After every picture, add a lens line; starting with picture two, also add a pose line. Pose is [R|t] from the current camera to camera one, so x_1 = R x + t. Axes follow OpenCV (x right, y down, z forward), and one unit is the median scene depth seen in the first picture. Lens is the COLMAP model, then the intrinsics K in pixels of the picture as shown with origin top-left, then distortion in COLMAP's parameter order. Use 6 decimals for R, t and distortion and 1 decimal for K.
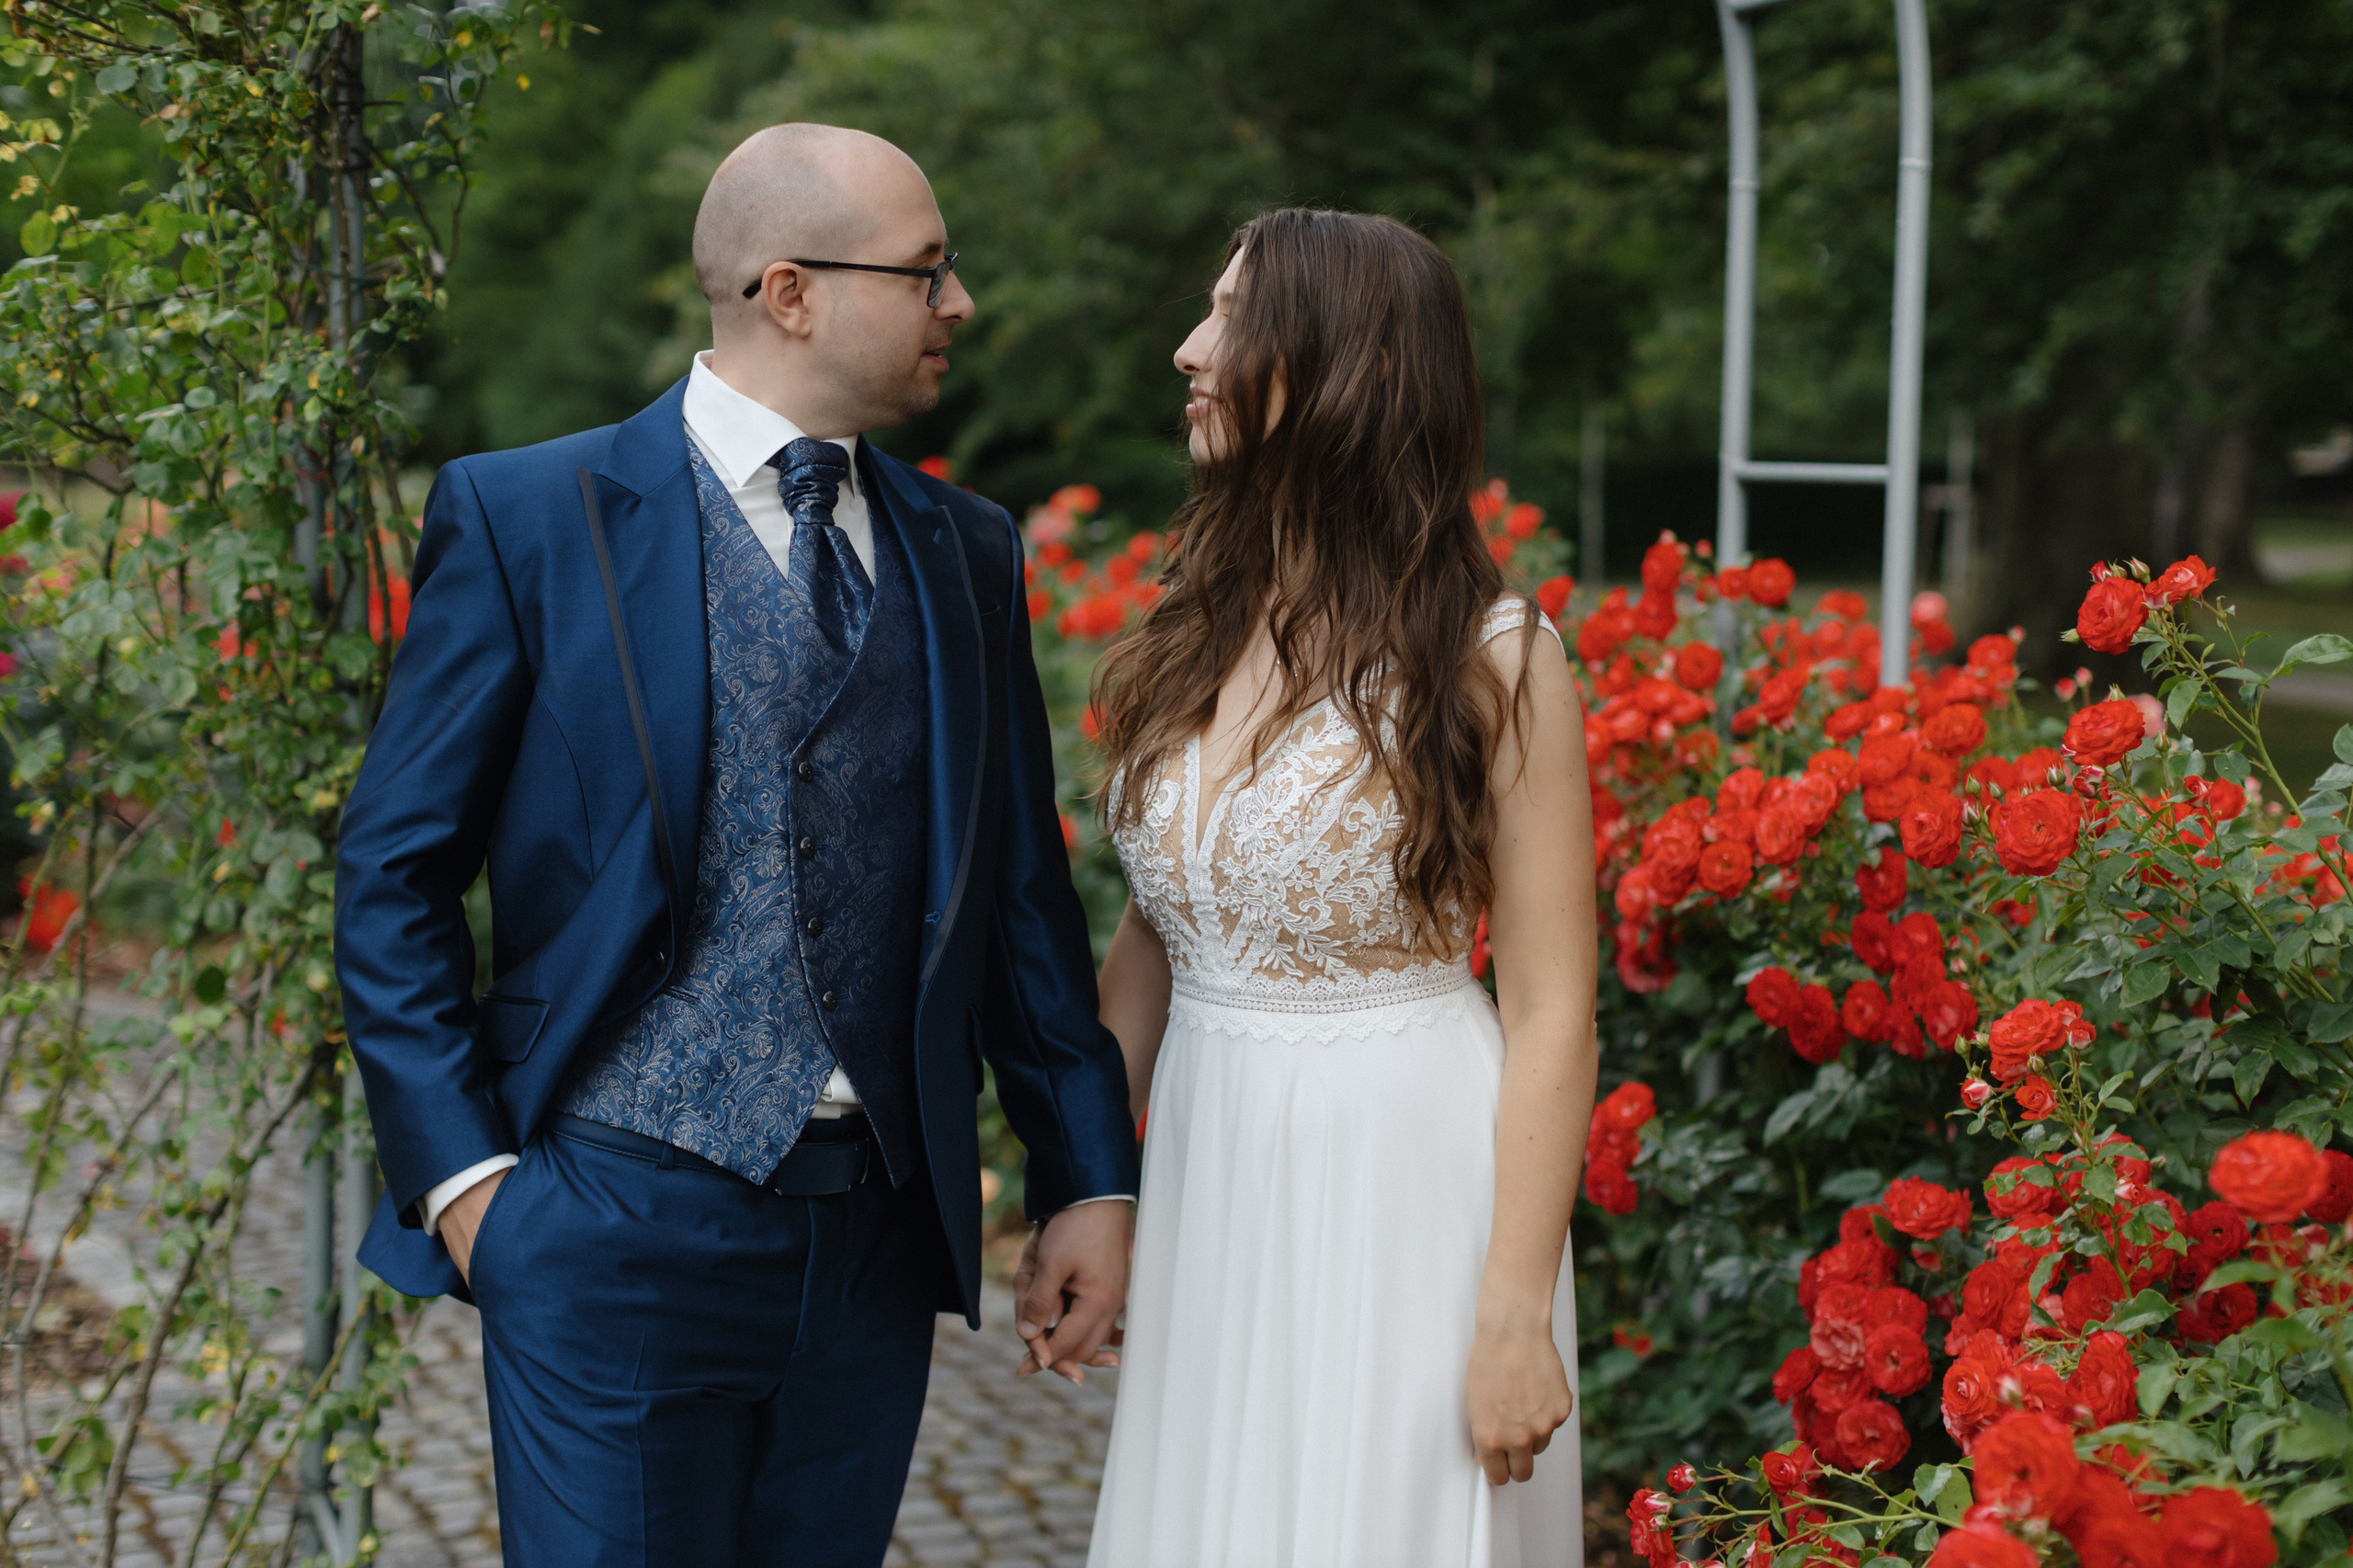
lens RADIAL K [[3773.3, 0, 1245.5], [0, 3773.3, 768.3], [0, 0, 1]] dist [0.020977, 0.000000]
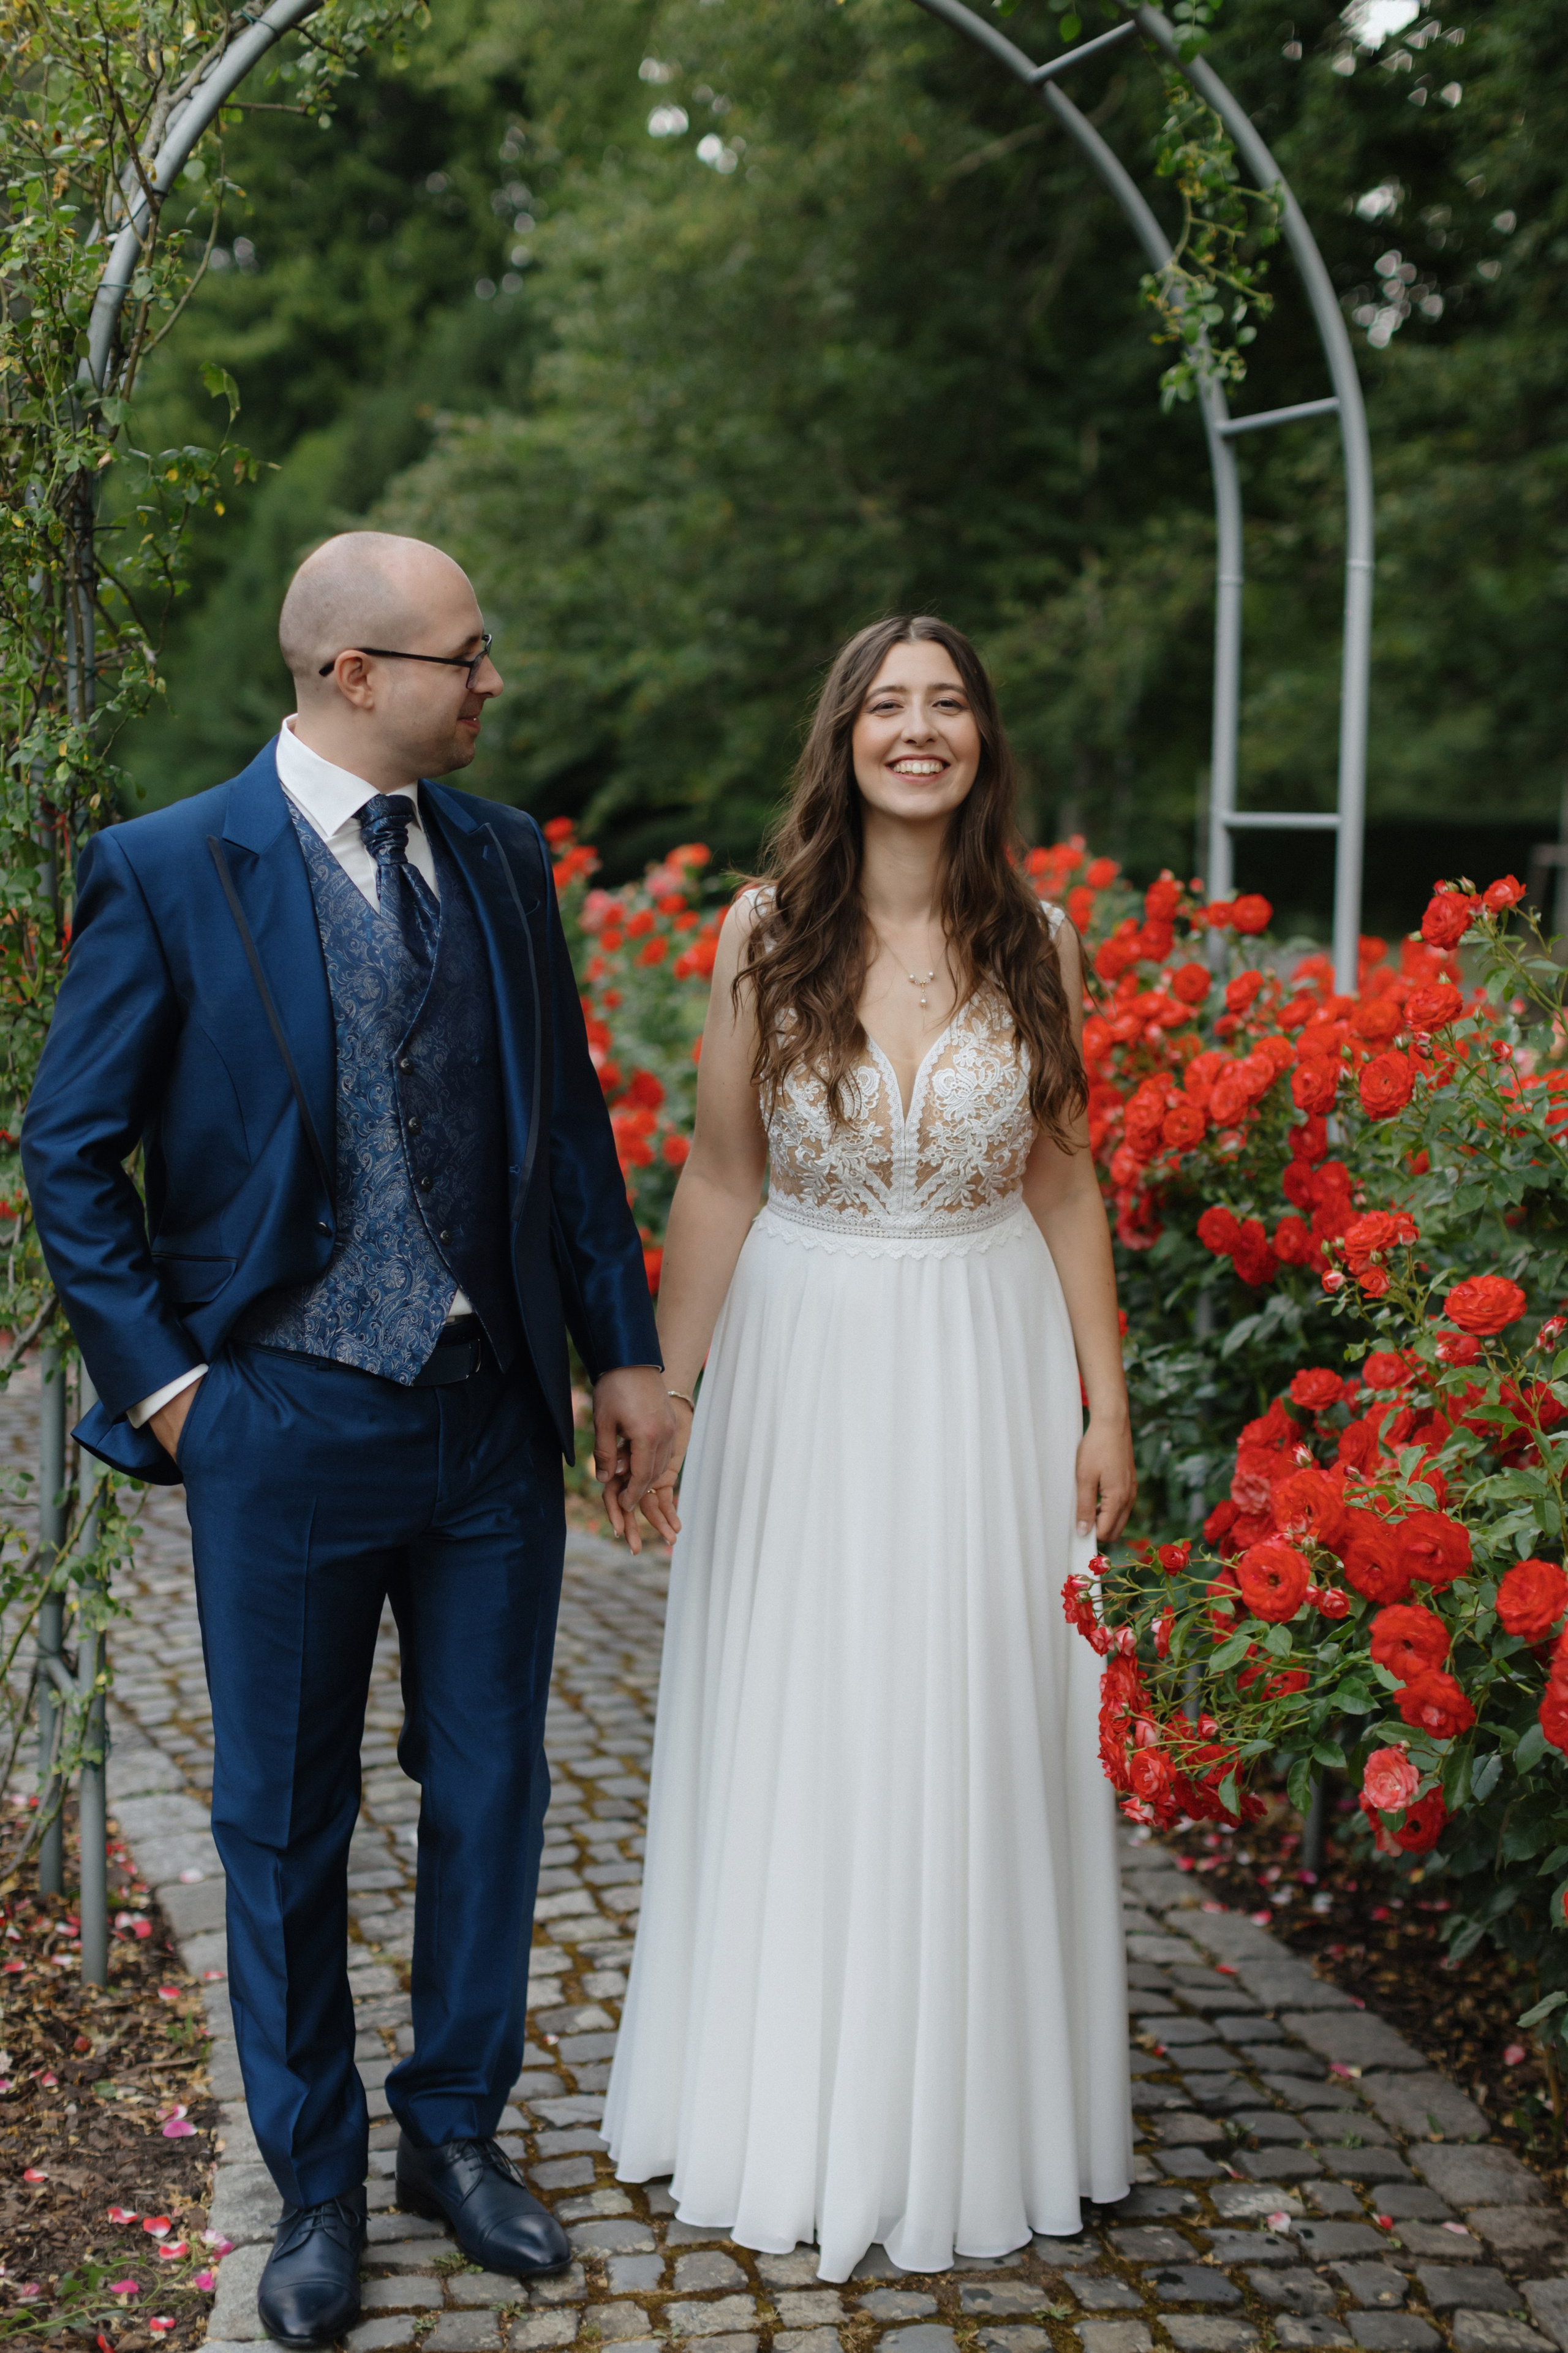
lens RADIAL K [[3773.1, 0, 783.1], [0, 3773.1, 1170.6], [0, 0, 1]] dist [0.020977, 0.000000]
pose [[0.999643, -0.003063, -0.026526, 0.027380], [0.003304, 0.999953, 0.009071, 0.026107], [0.026497, -0.009156, 0.999607, -0.243889]]
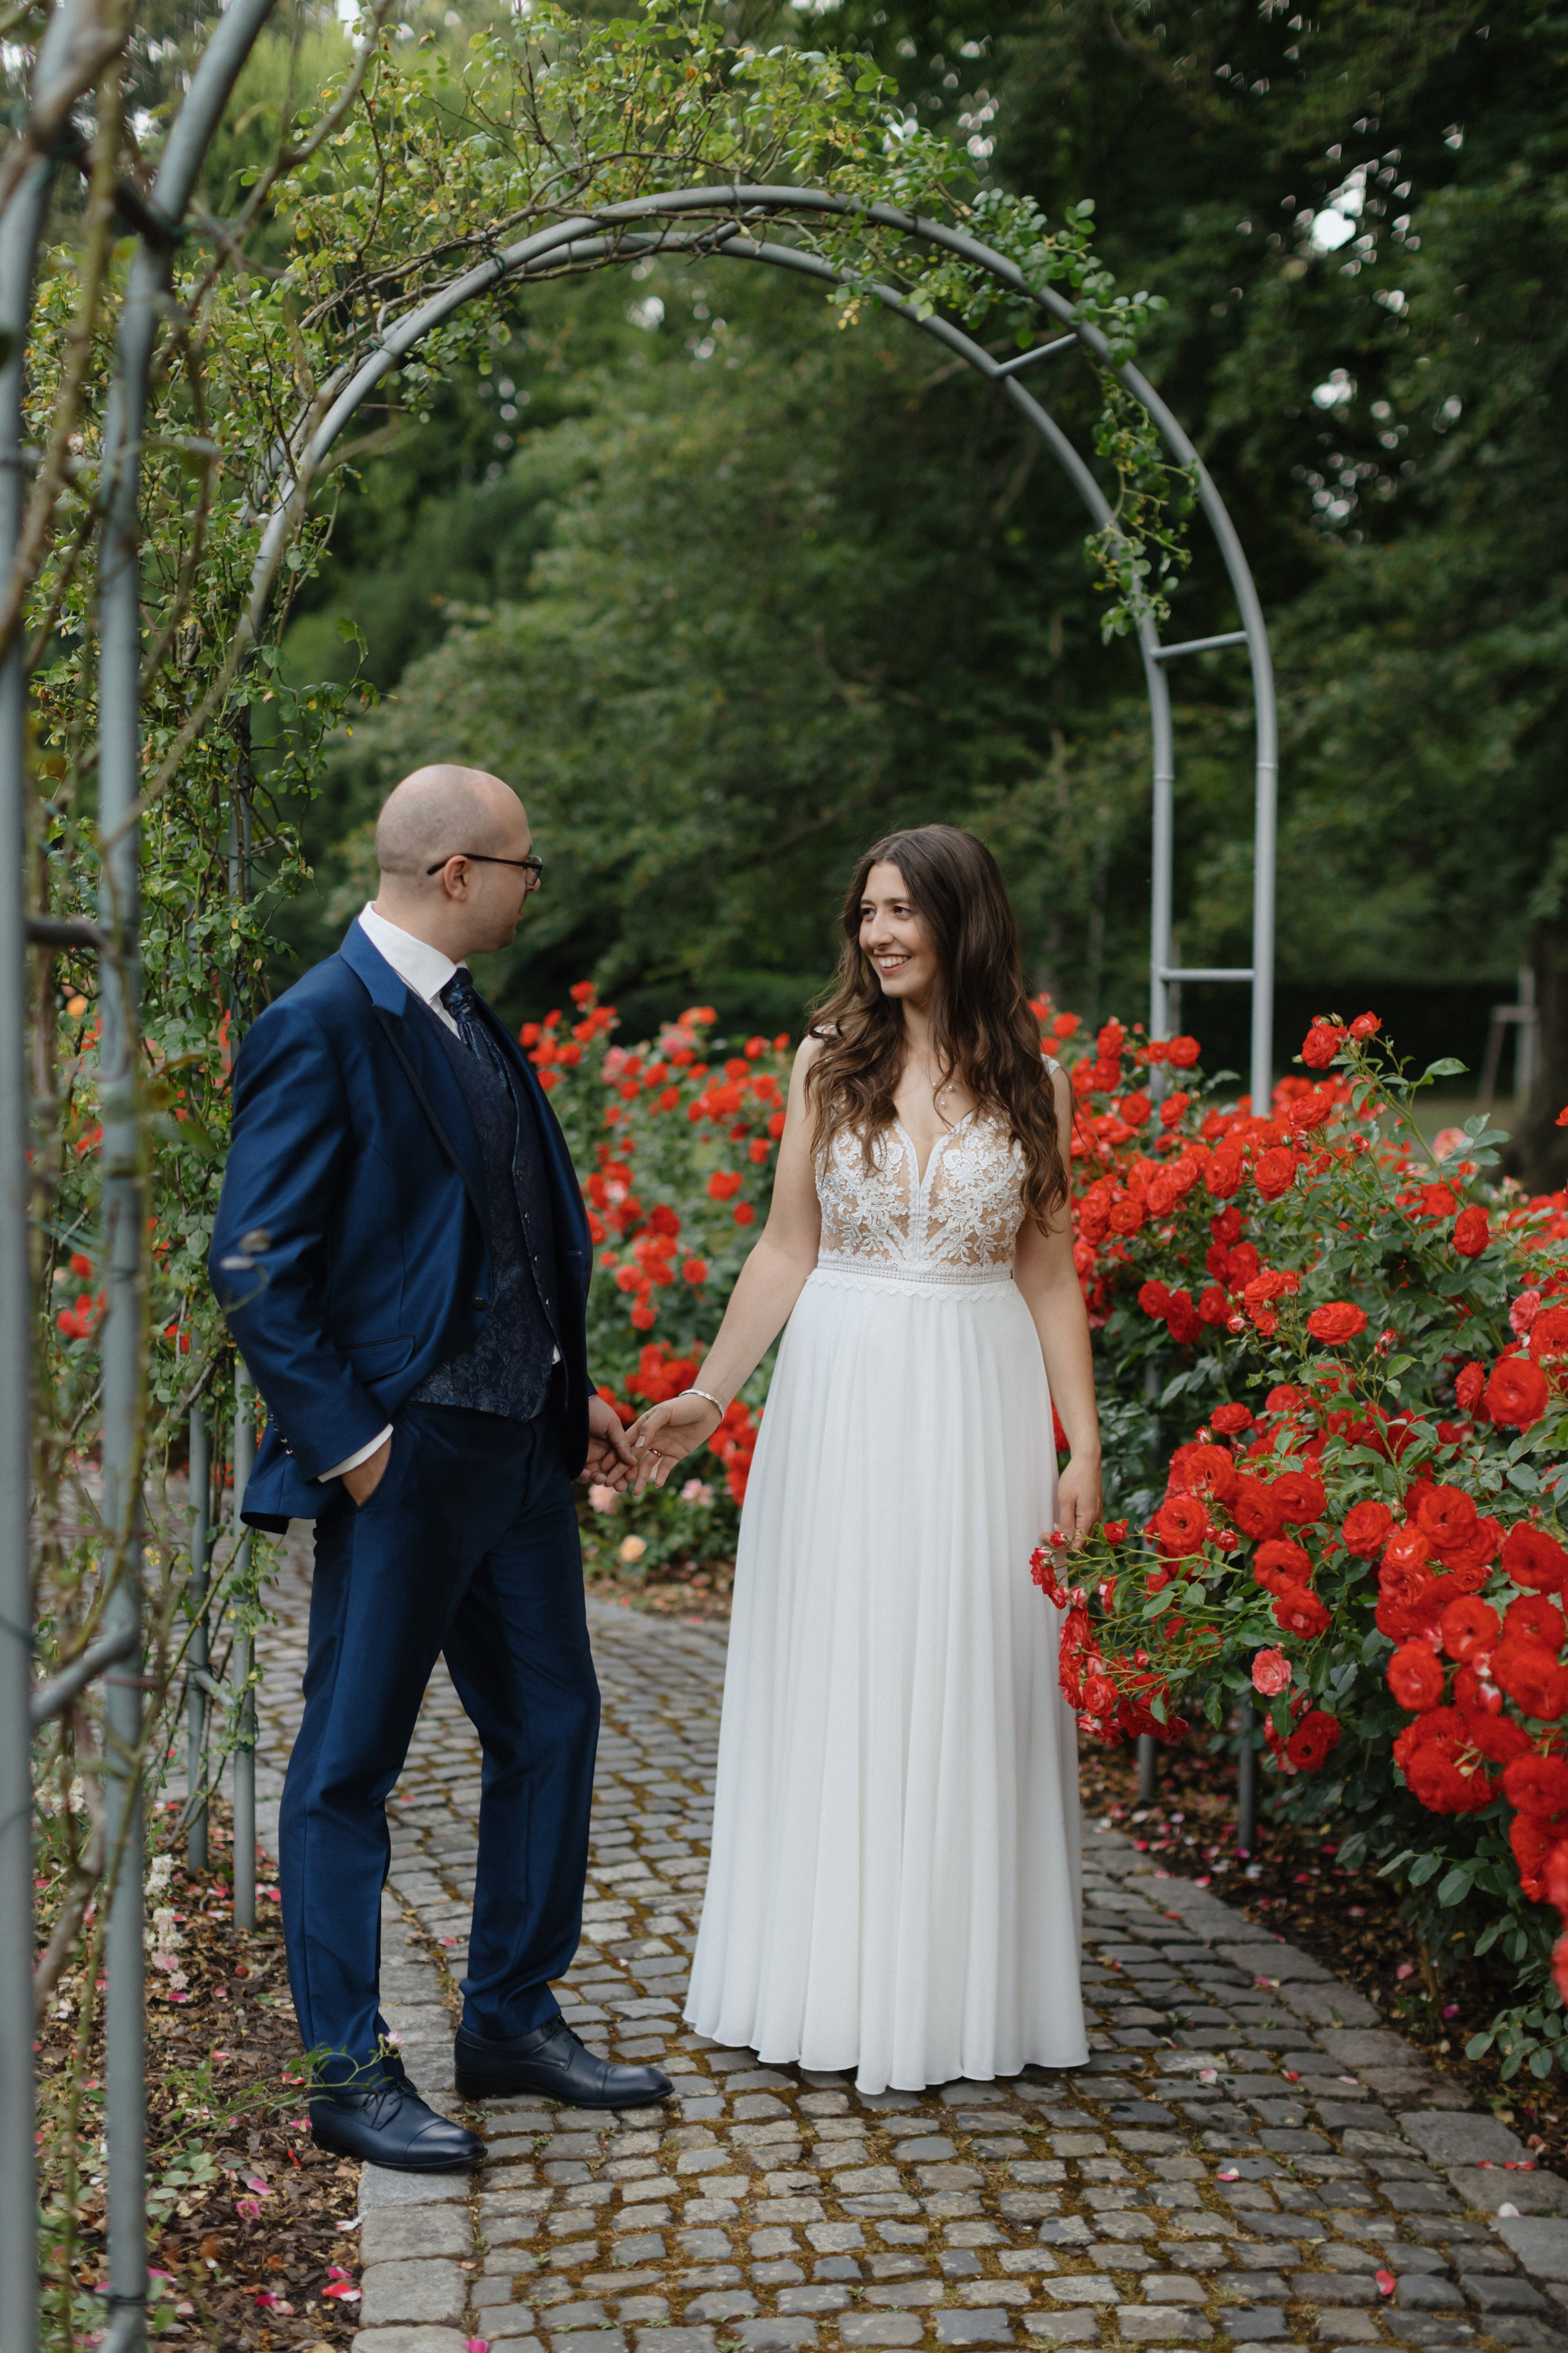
lens RADIAL K [[3773.1, 0, 778.4], [0, 3773.1, 1109.1], [0, 0, 1]] dist [0.020977, 0.000000]
pose [[0.999684, -0.012118, -0.022024, 0.018584], [0.010977, 0.998627, -0.051225, 0.055646], [0.022614, 0.050967, 0.998444, -0.541827]]
